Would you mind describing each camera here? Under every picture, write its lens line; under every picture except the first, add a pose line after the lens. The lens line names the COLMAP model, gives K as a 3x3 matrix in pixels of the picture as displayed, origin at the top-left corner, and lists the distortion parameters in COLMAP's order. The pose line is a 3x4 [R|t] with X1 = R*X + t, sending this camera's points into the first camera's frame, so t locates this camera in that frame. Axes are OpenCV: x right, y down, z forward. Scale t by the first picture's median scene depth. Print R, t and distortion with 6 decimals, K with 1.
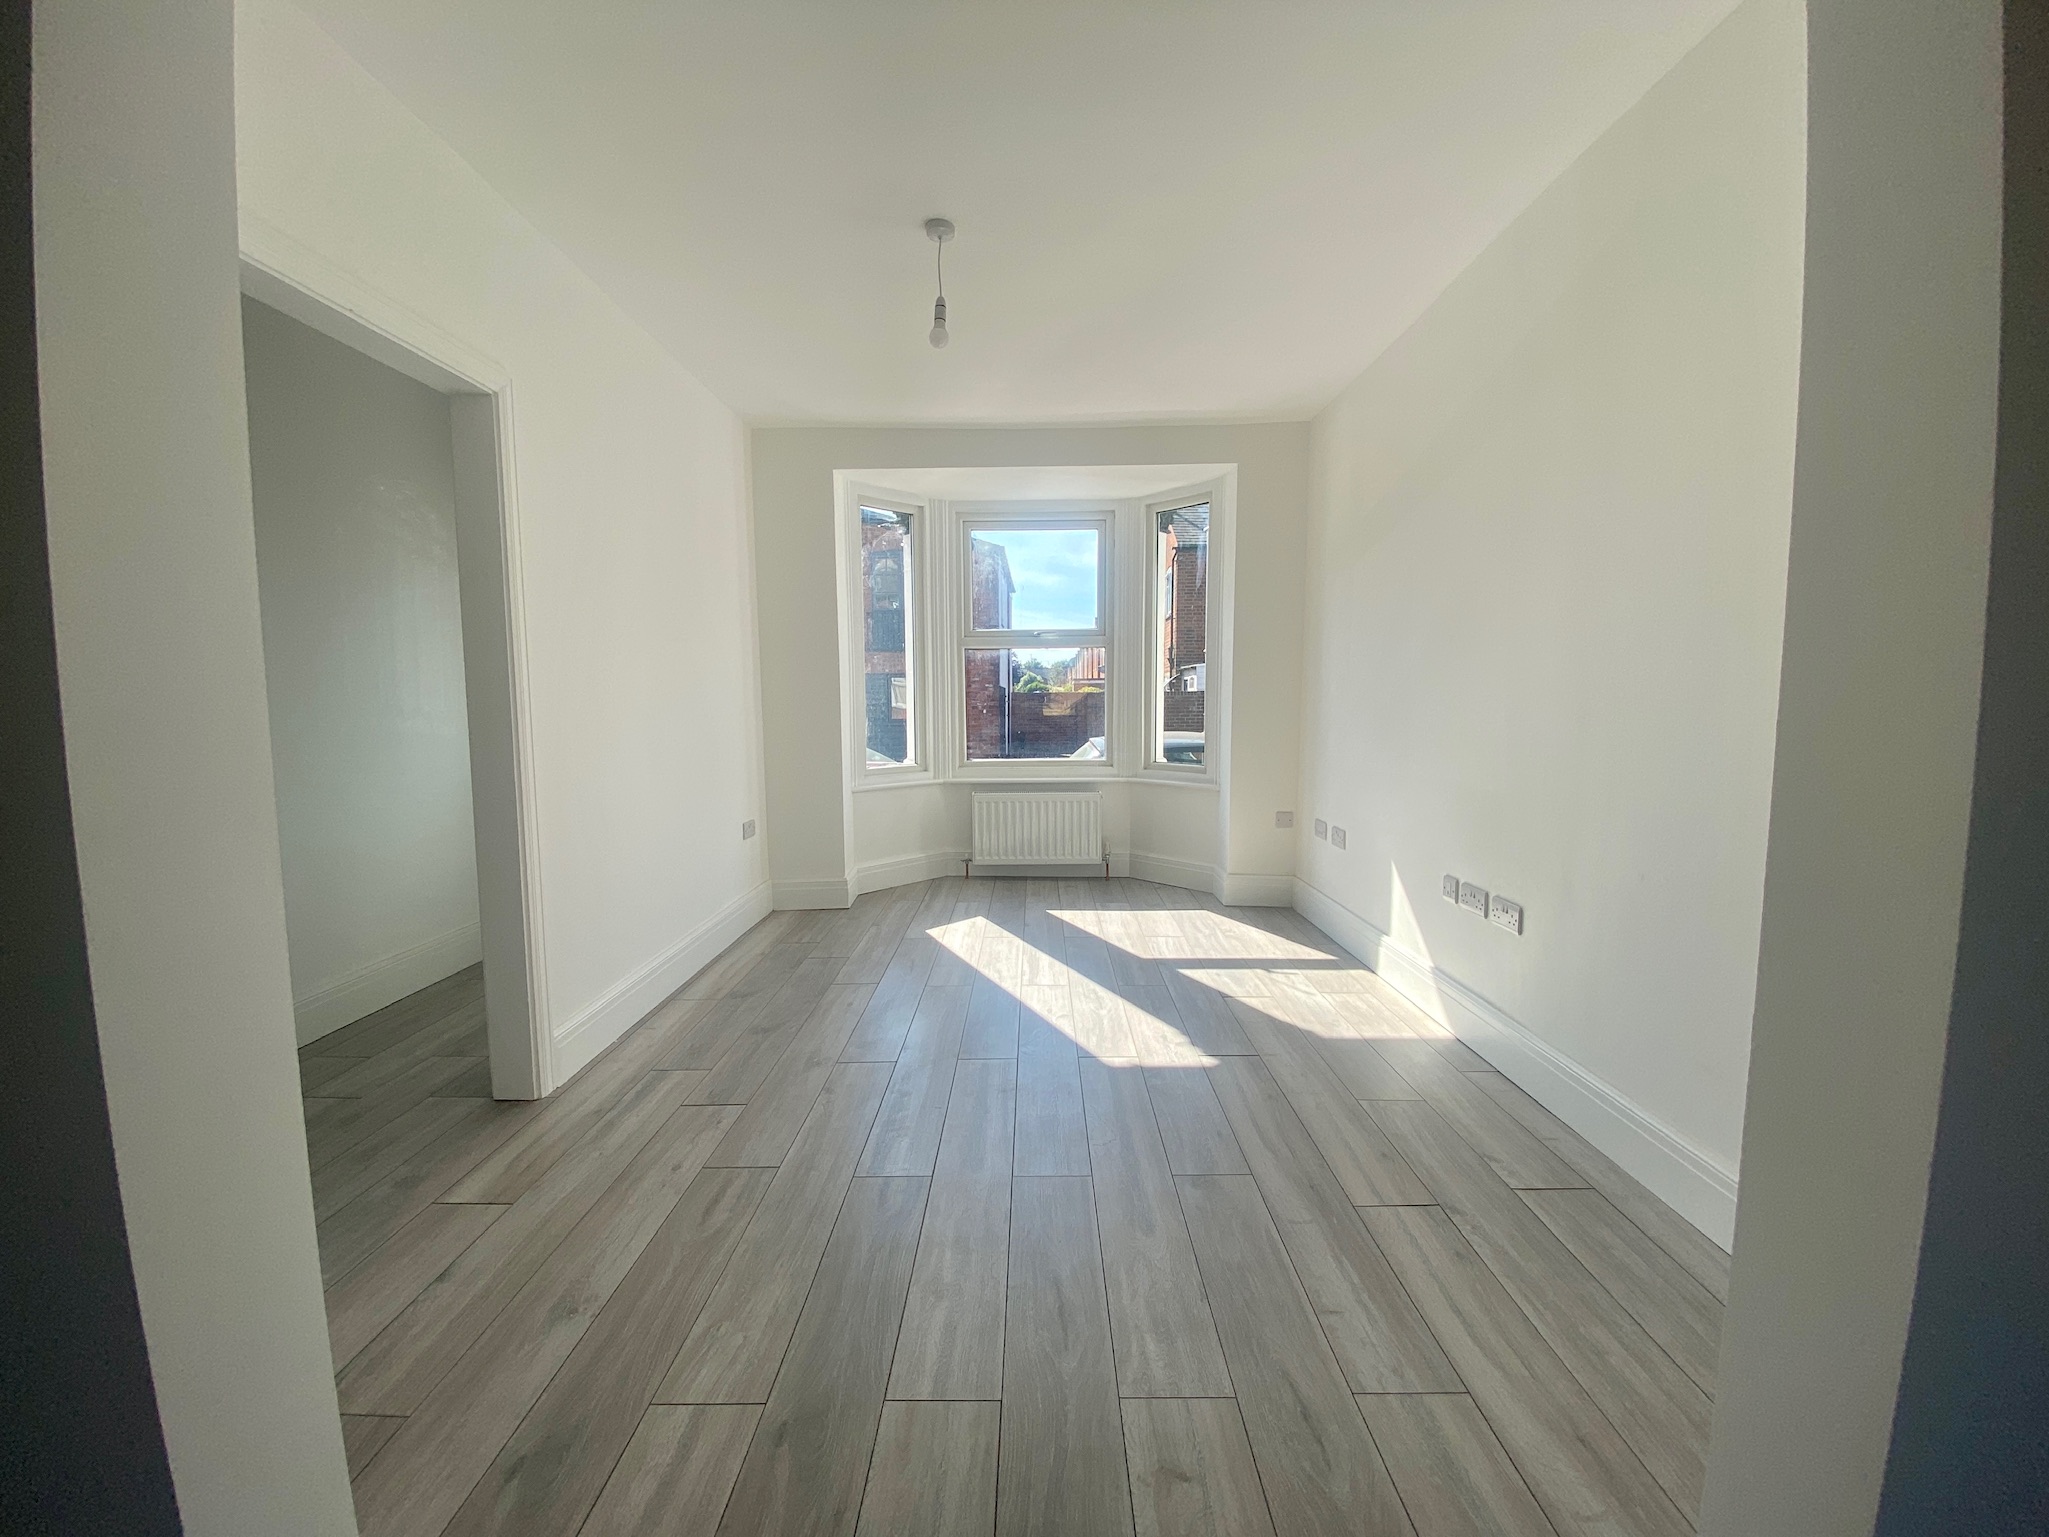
lens RADIAL K [[836.8, 0, 1024.1], [0, 836.8, 773.4], [0, 0, 1]] dist [0.000790, -0.006533]
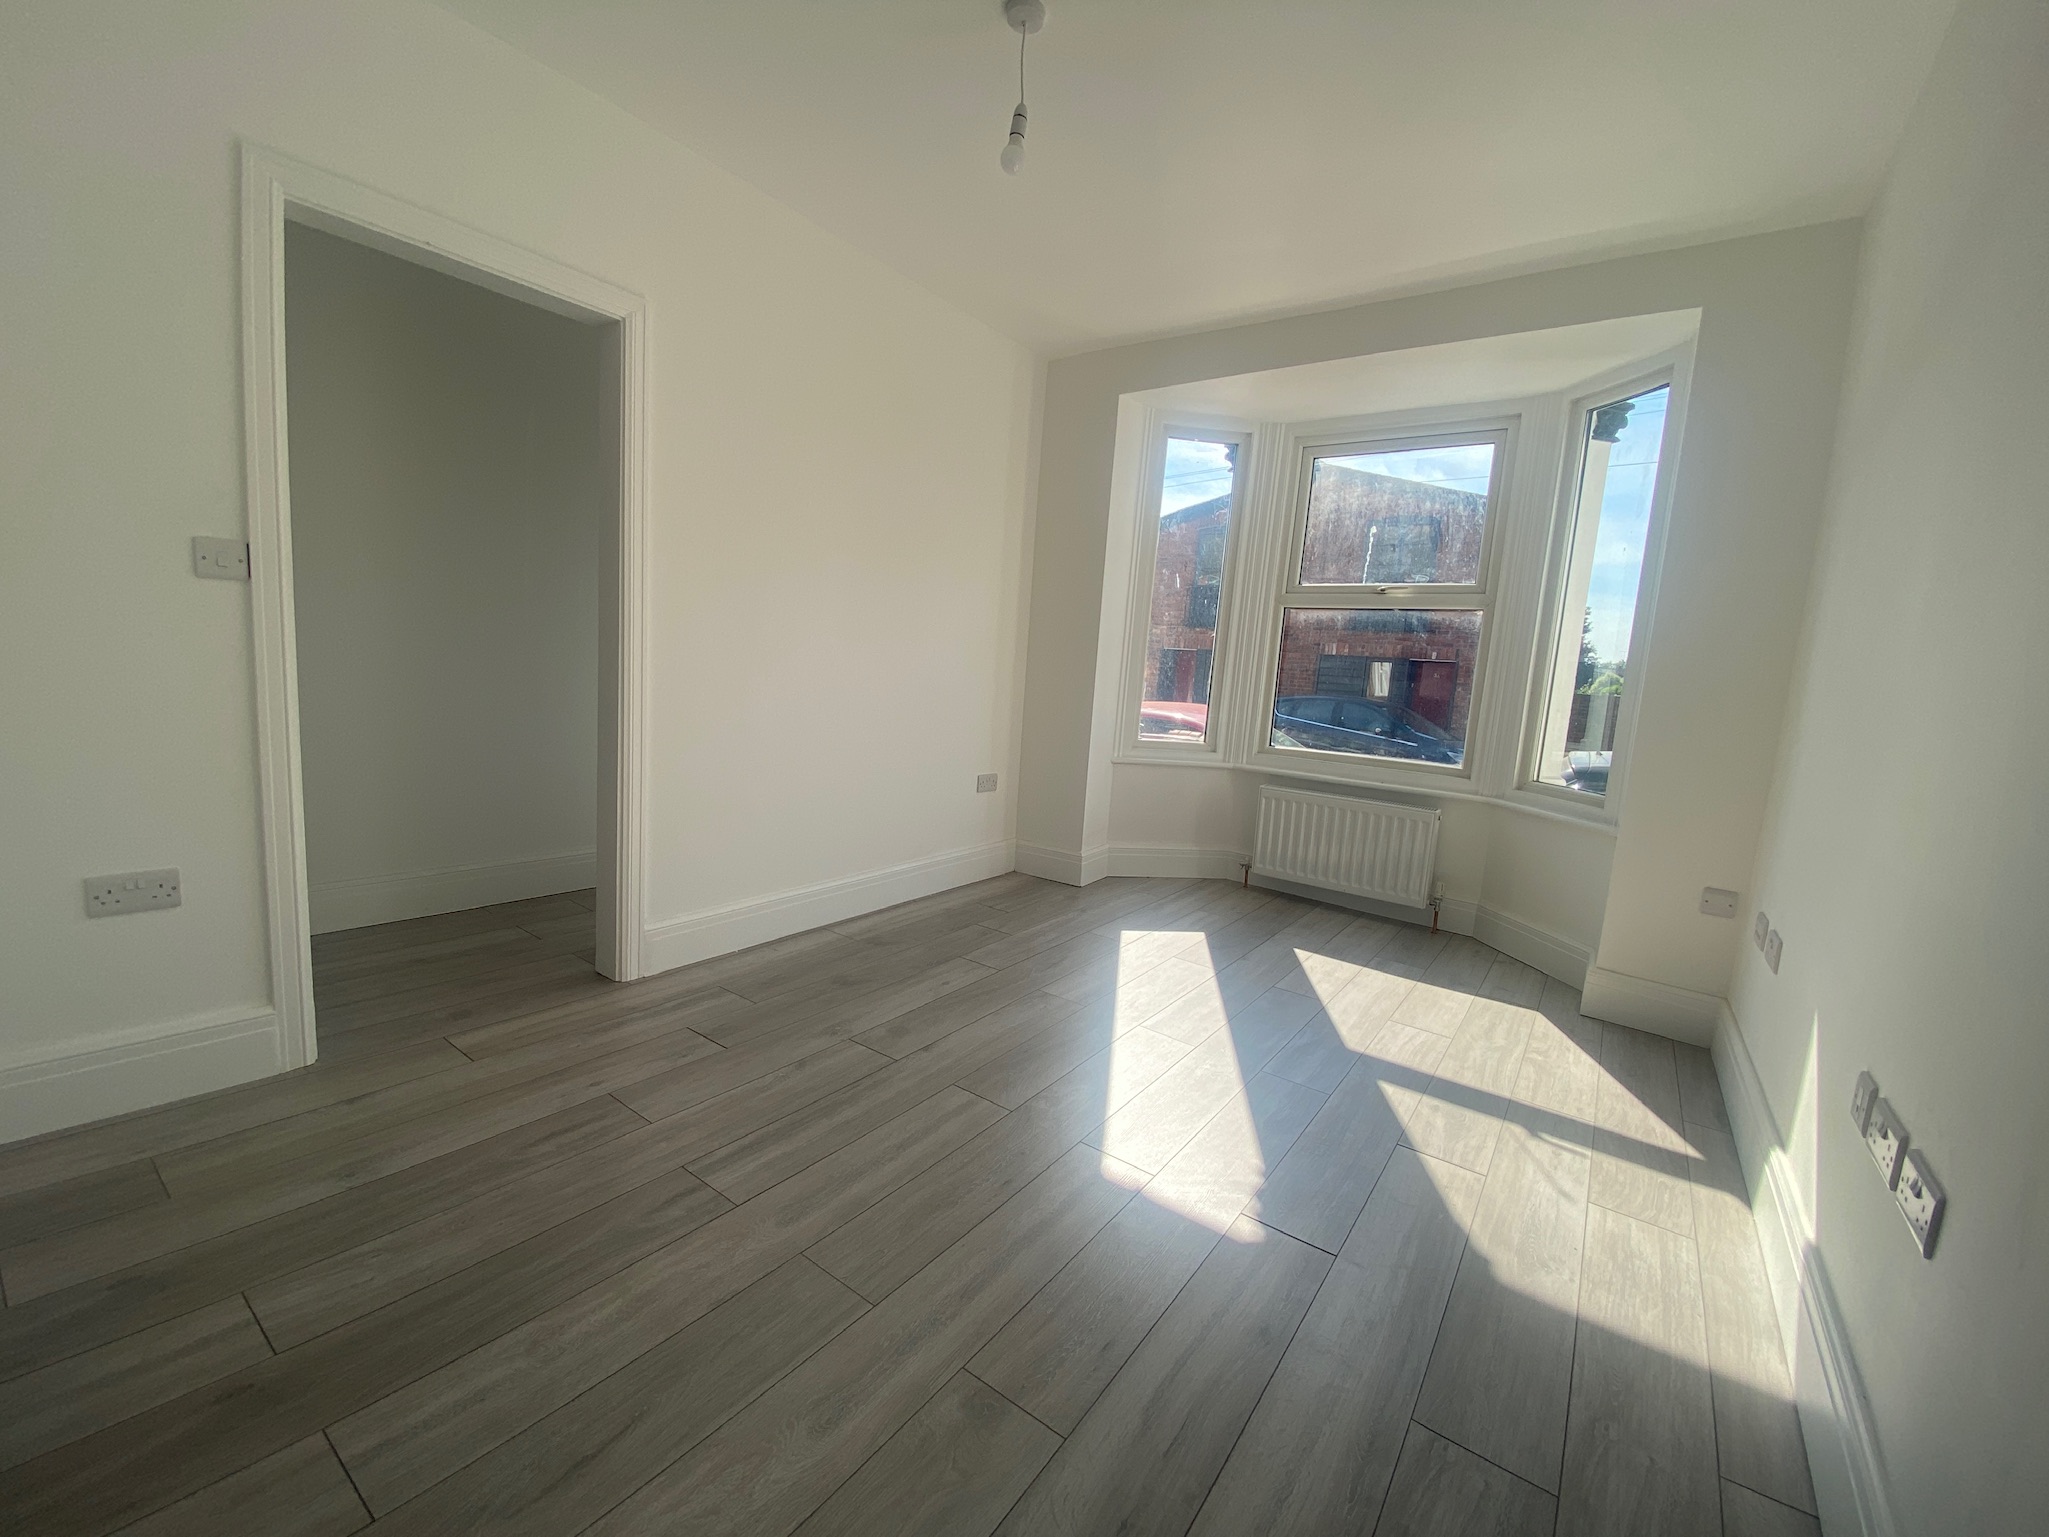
lens RADIAL K [[836.8, 0, 1022.7], [0, 836.8, 771.2], [0, 0, 1]] dist [0.000790, -0.006533]
pose [[0.807863, 0.142679, -0.571839, 0.250960], [-0.132278, 0.989396, 0.059988, -0.009263], [0.574334, 0.027179, 0.818170, 0.236506]]
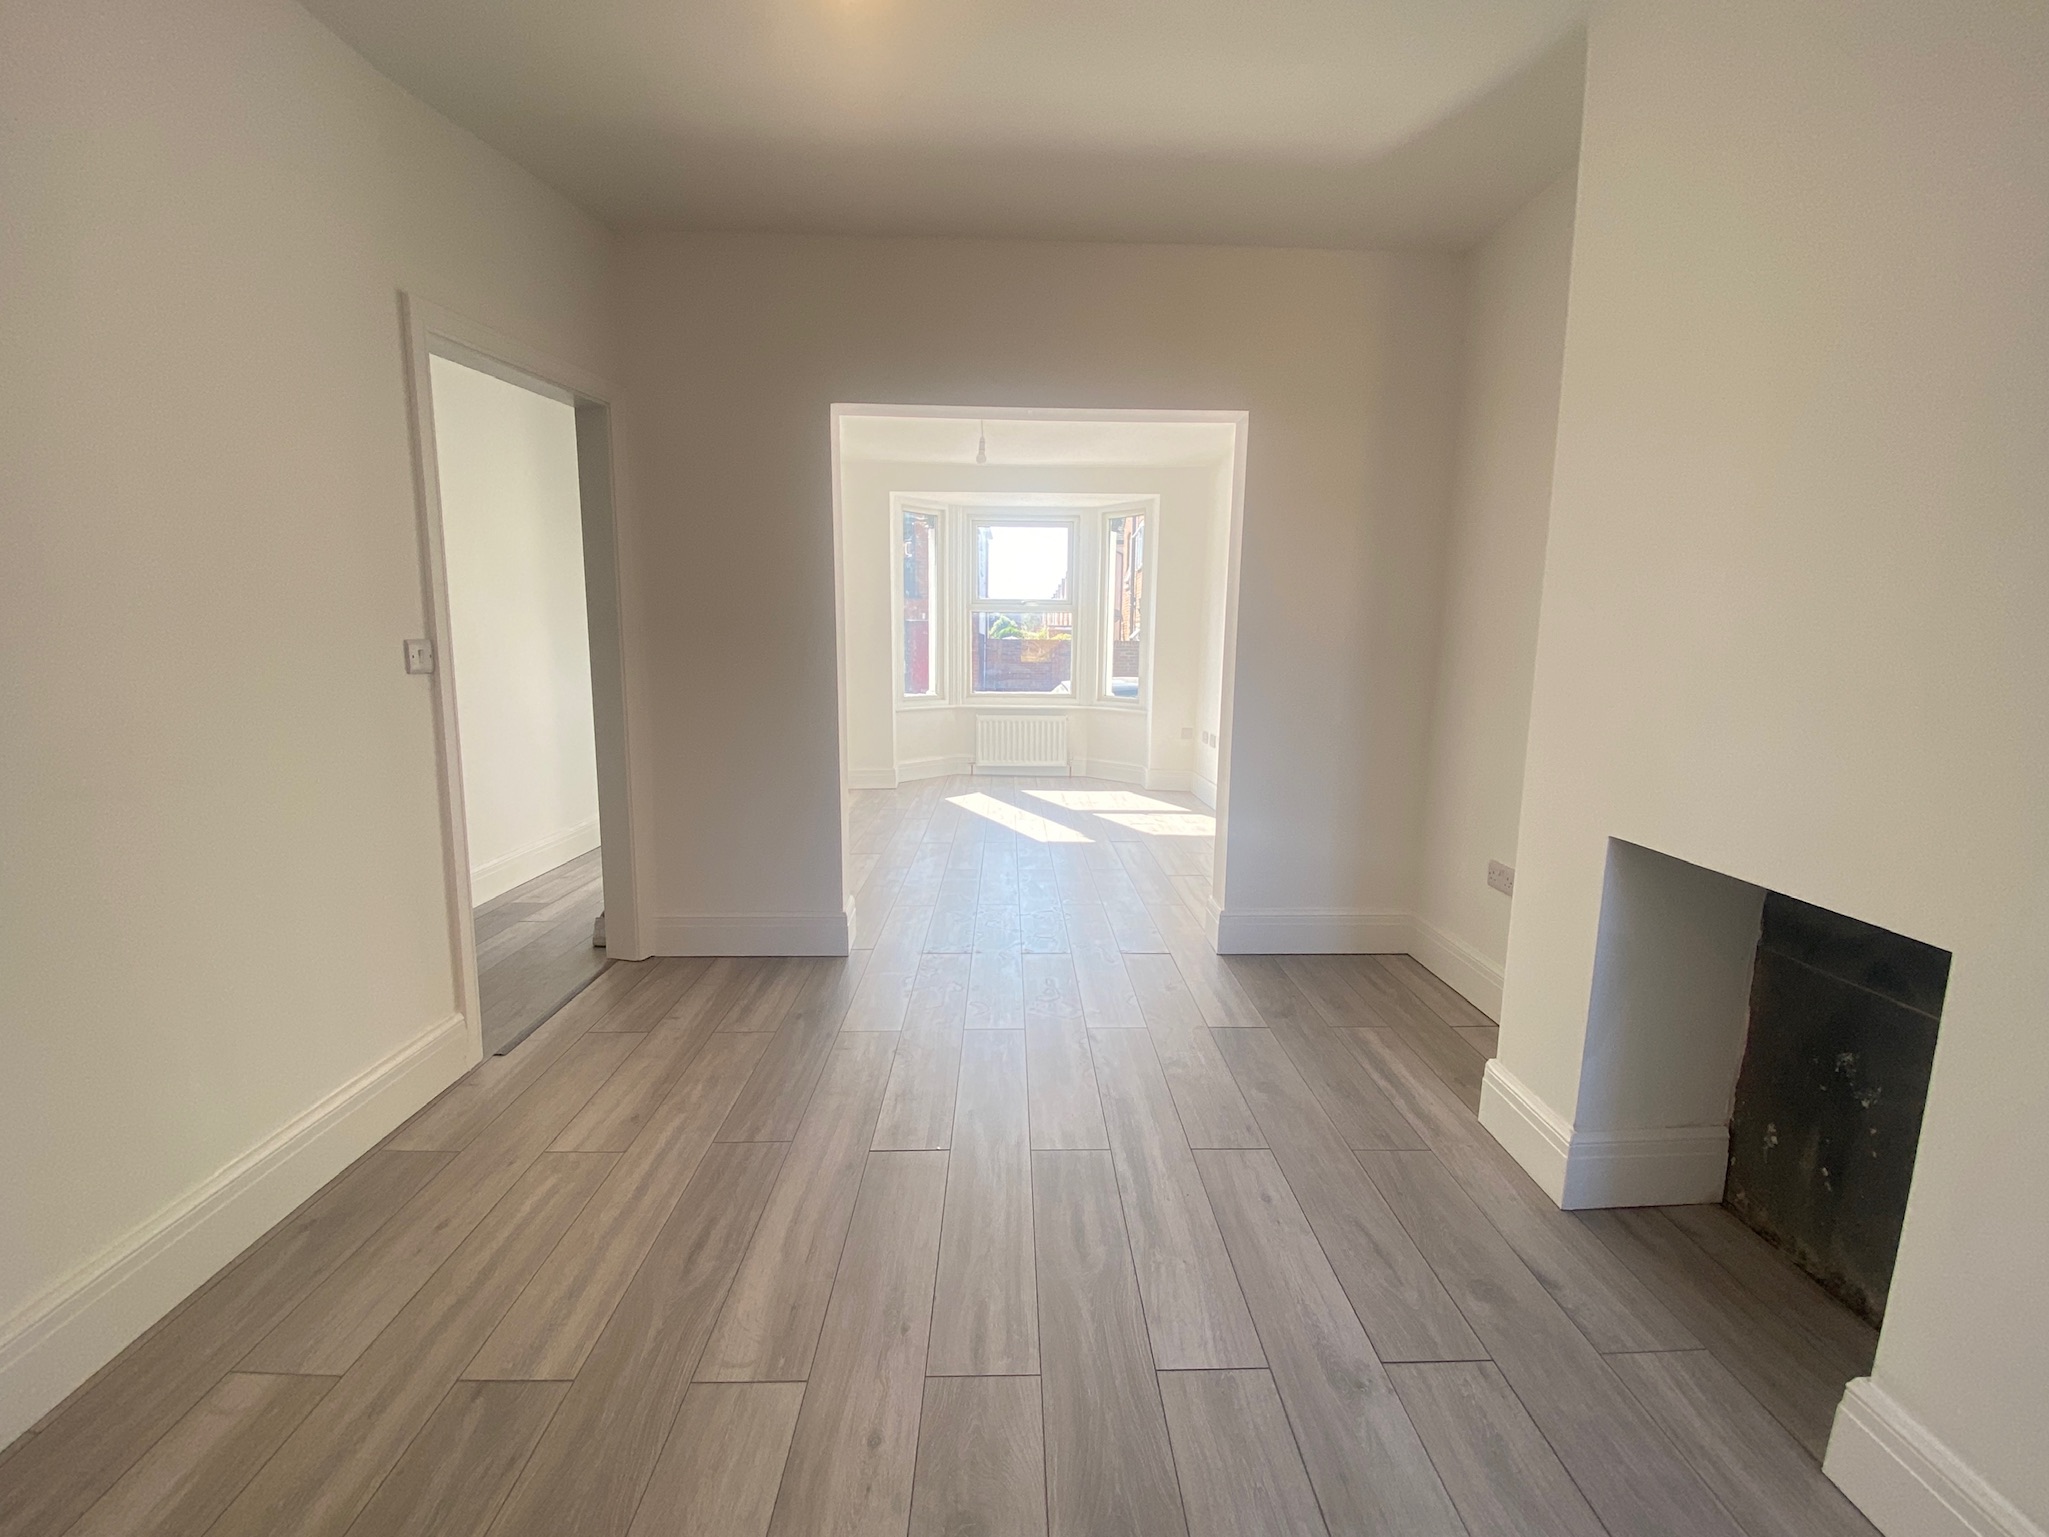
lens RADIAL K [[836.8, 0, 1014.8], [0, 836.8, 754.2], [0, 0, 1]] dist [0.000790, -0.006533]
pose [[0.999413, 0.017344, 0.029549, -0.044003], [-0.018672, 0.998800, 0.045283, 0.028515], [-0.028728, -0.045808, 0.998537, -0.498344]]
